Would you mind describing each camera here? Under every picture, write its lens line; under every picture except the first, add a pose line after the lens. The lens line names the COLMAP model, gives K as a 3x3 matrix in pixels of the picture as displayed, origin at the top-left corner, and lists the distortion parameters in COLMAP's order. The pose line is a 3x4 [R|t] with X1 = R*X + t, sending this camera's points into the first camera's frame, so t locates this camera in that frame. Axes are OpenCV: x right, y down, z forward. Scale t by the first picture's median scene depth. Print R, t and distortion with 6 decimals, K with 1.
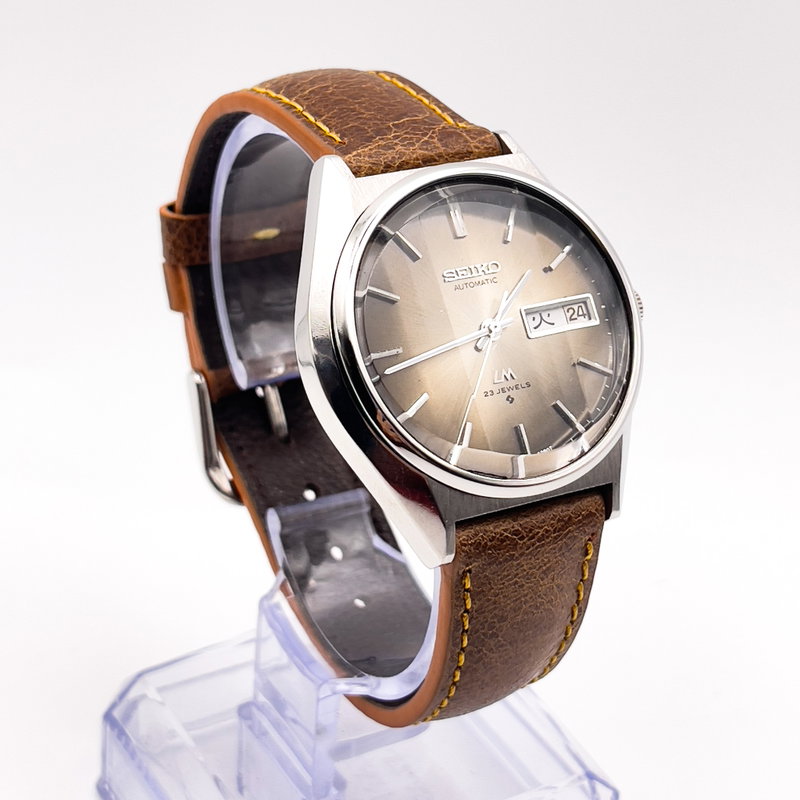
lens RADIAL K [[1975.5, 0, 400.0], [0, 1975.5, 400.0], [0, 0, 1]] dist [0.273644, -0.337236]
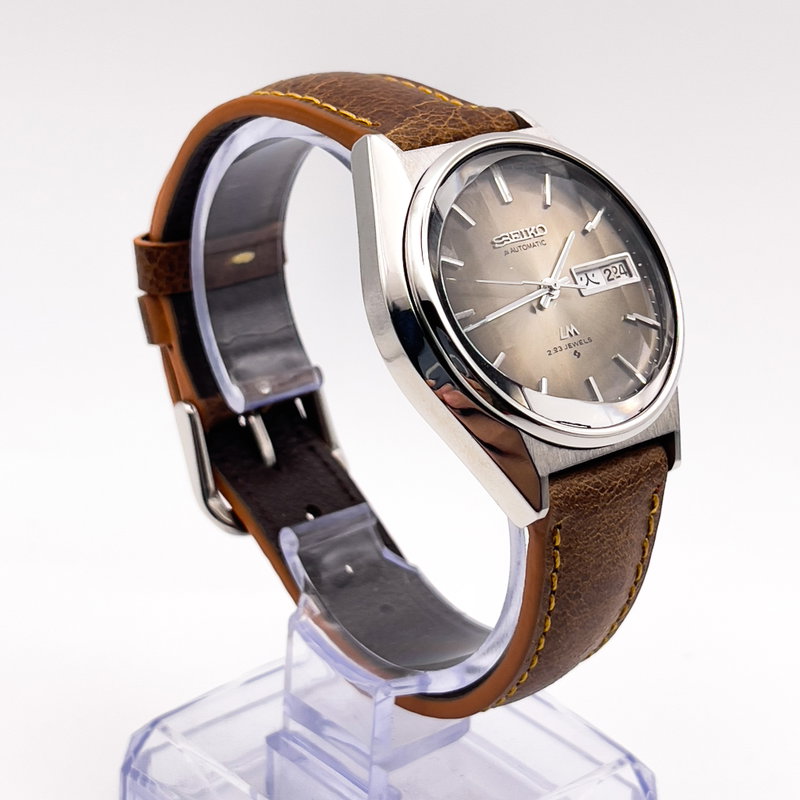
lens RADIAL K [[1975.5, 0, 400.0], [0, 1975.5, 400.0], [0, 0, 1]] dist [0.273644, -0.337236]
pose [[0.977954, -0.094901, 0.186010, -0.215565], [0.112564, 0.989846, -0.086796, 0.096938], [-0.175884, 0.105821, 0.978707, 0.024585]]
